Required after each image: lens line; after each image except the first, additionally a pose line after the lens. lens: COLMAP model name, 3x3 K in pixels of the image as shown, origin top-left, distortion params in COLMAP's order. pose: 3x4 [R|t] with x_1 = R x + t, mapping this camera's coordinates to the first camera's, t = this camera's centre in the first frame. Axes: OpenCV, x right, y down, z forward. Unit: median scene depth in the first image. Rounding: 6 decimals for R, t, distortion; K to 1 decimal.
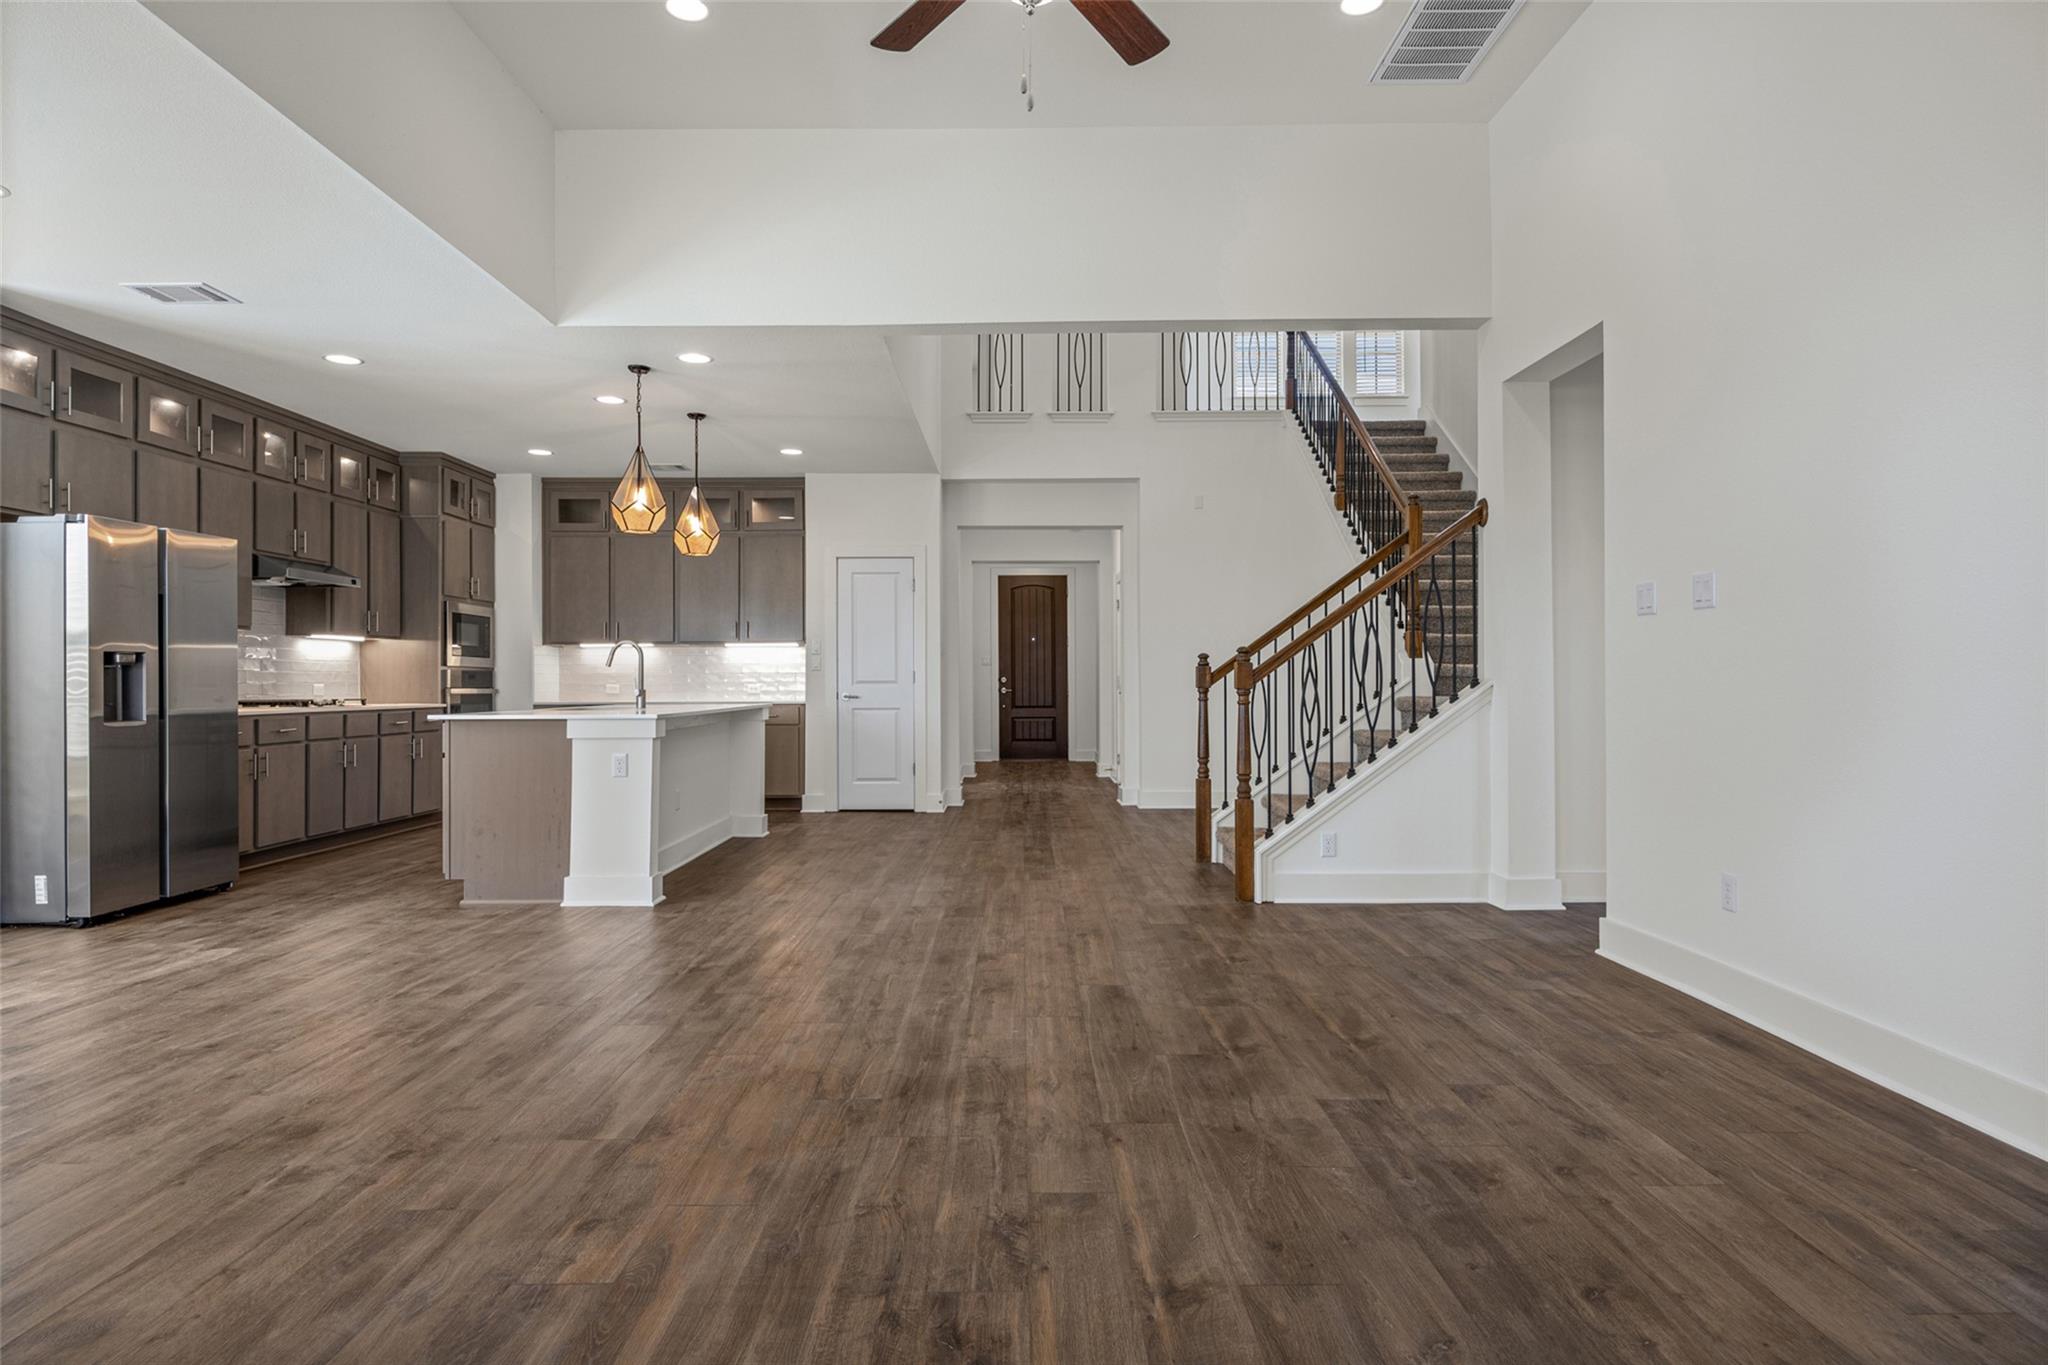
lens RADIAL K [[1179.9, 0, 1023.4], [0, 1179.9, 683.3], [0, 0, 1]] dist [-0.002214, -0.001718]
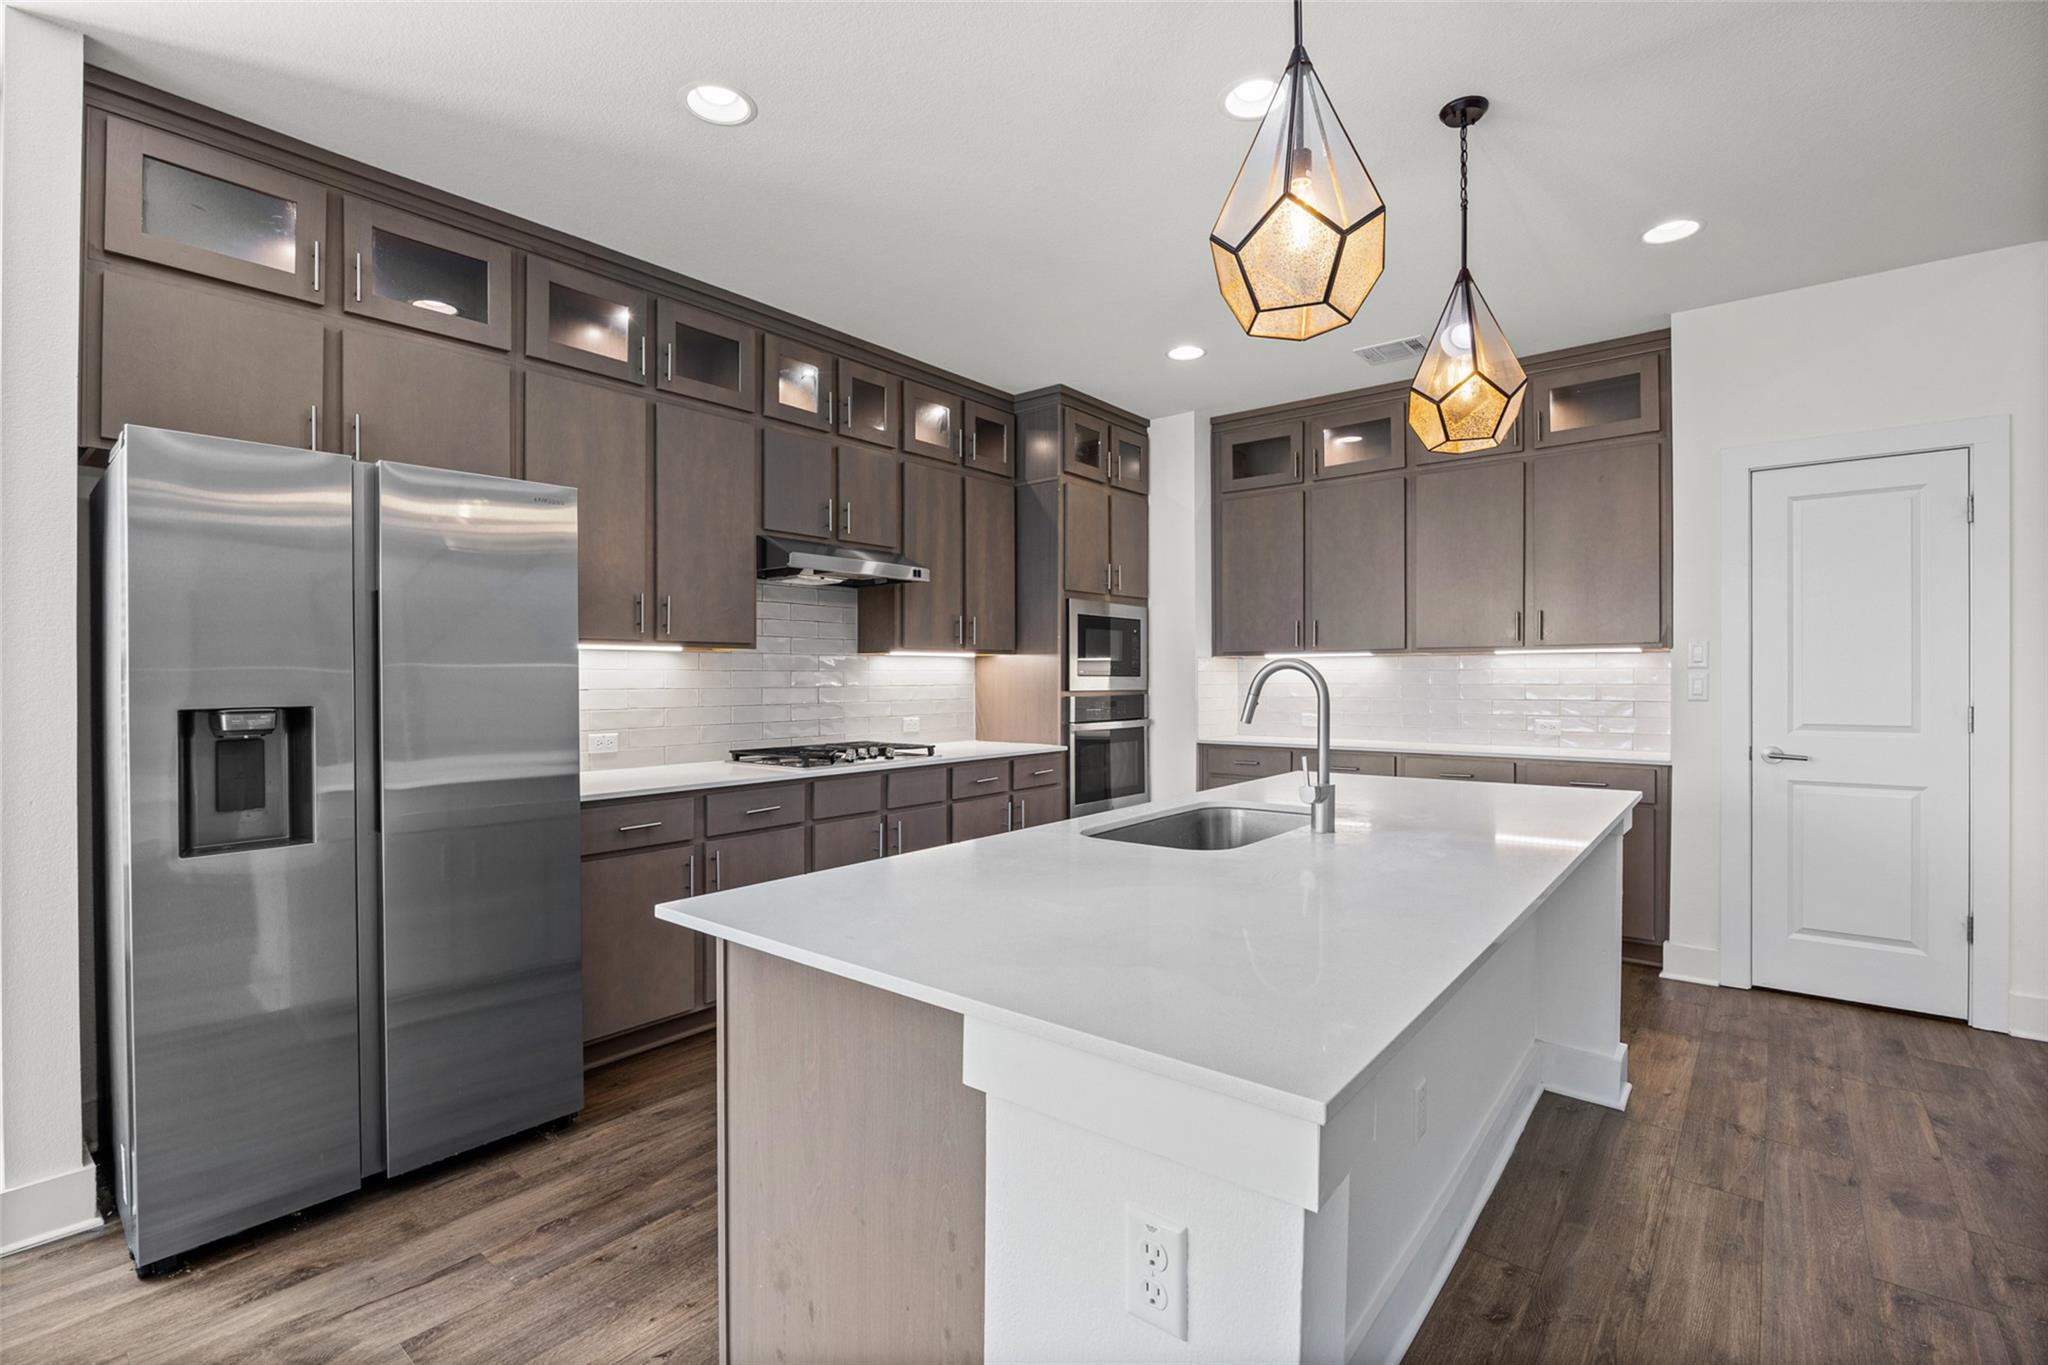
lens RADIAL K [[934.2, 0, 1021.8], [0, 934.2, 683.1], [0, 0, 1]] dist [-0.006166, -0.000138]
pose [[0.779683, 0.004284, -0.626160, -0.163860], [0.001874, 0.999956, 0.009174, -0.024643], [0.626171, -0.008326, 0.779641, 0.549328]]
